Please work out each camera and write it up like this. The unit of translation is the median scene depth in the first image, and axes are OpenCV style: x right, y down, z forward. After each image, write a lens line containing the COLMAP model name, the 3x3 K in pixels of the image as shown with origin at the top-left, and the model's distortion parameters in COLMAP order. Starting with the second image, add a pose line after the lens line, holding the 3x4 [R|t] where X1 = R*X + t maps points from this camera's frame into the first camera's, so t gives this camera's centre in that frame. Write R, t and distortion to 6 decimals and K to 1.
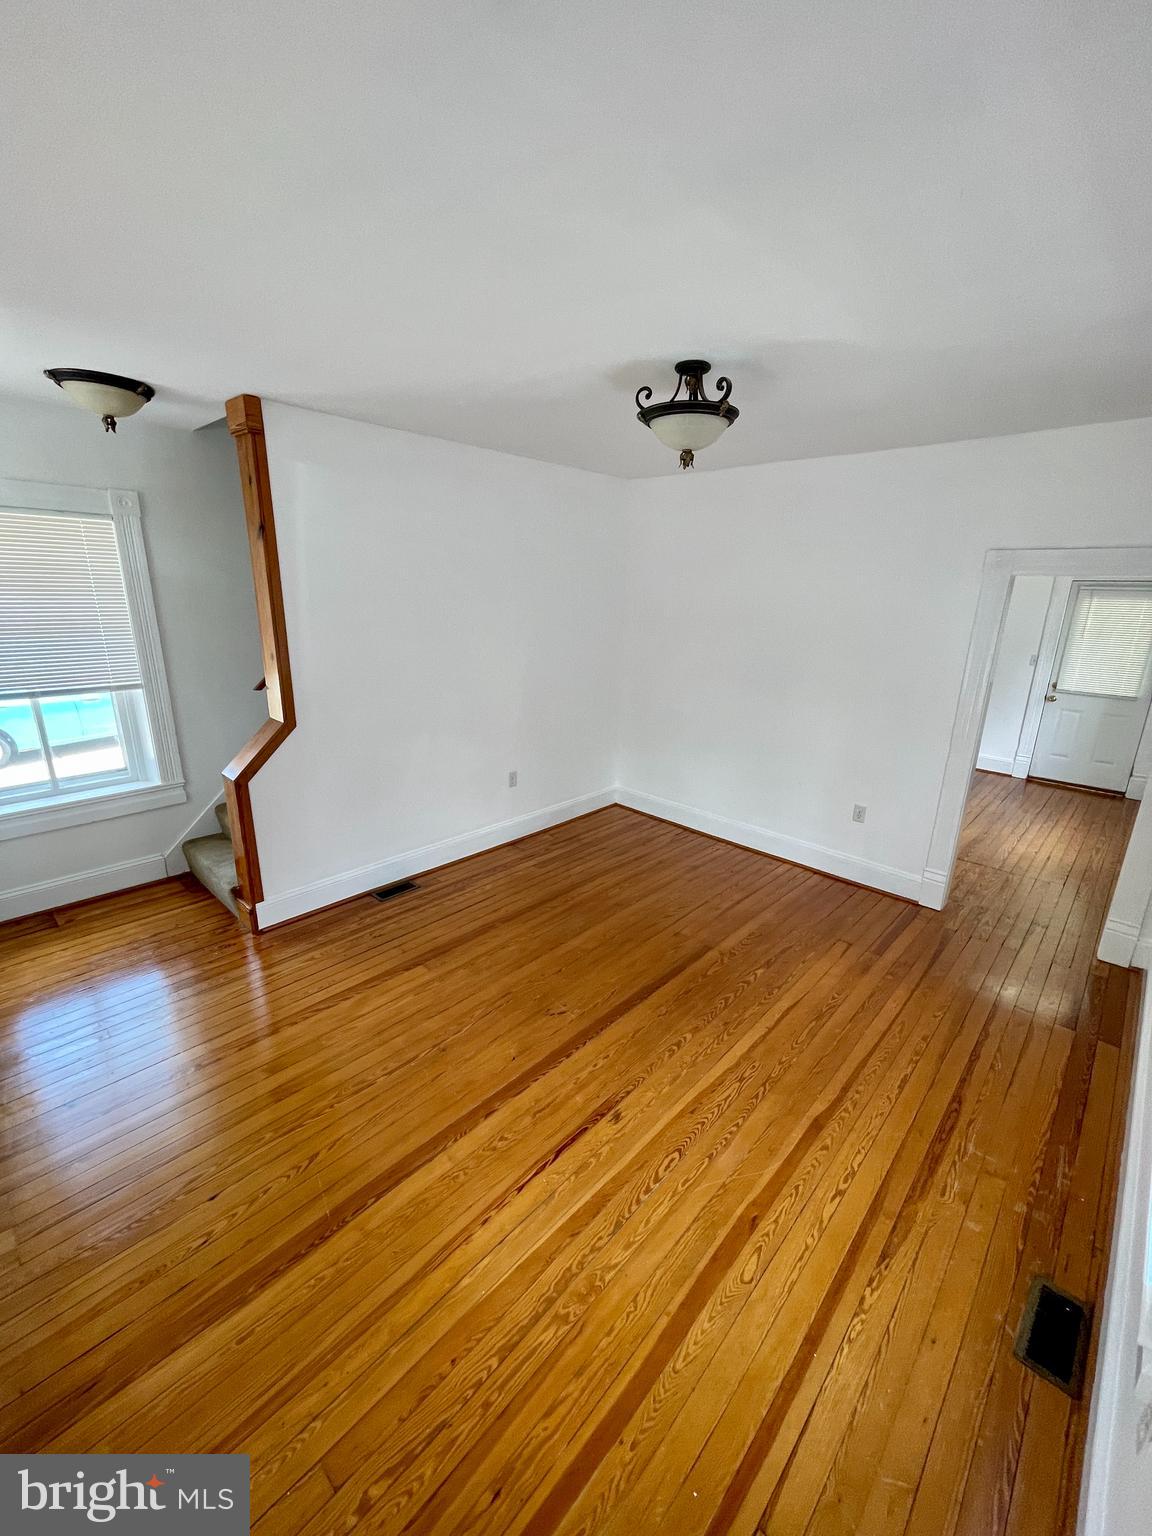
lens RADIAL K [[619.3, 0, 569.8], [0, 619.3, 771.2], [0, 0, 1]] dist [0.005076, -0.002209]
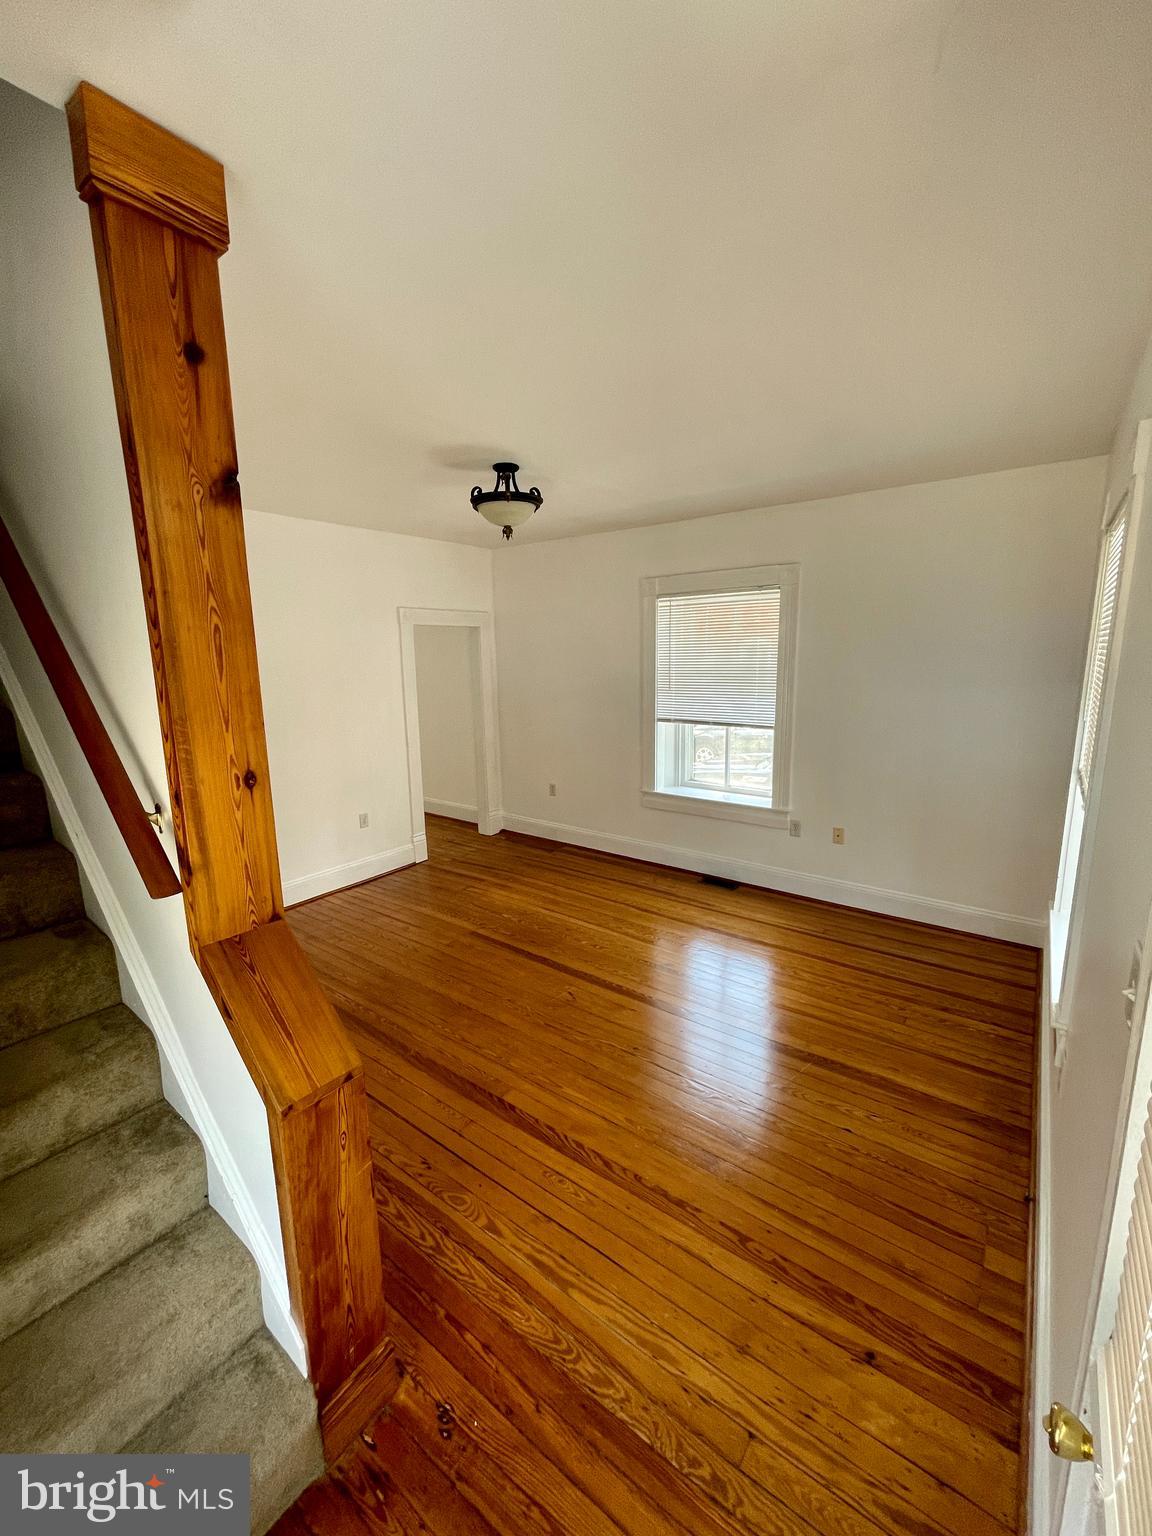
lens RADIAL K [[619.3, 0, 570.9], [0, 619.3, 763.8], [0, 0, 1]] dist [0.005076, -0.002209]
pose [[-0.110428, -0.196434, 0.974279, -0.959768], [0.299754, 0.928045, 0.221088, -0.238917], [-0.947604, 0.316459, -0.043600, 0.833462]]
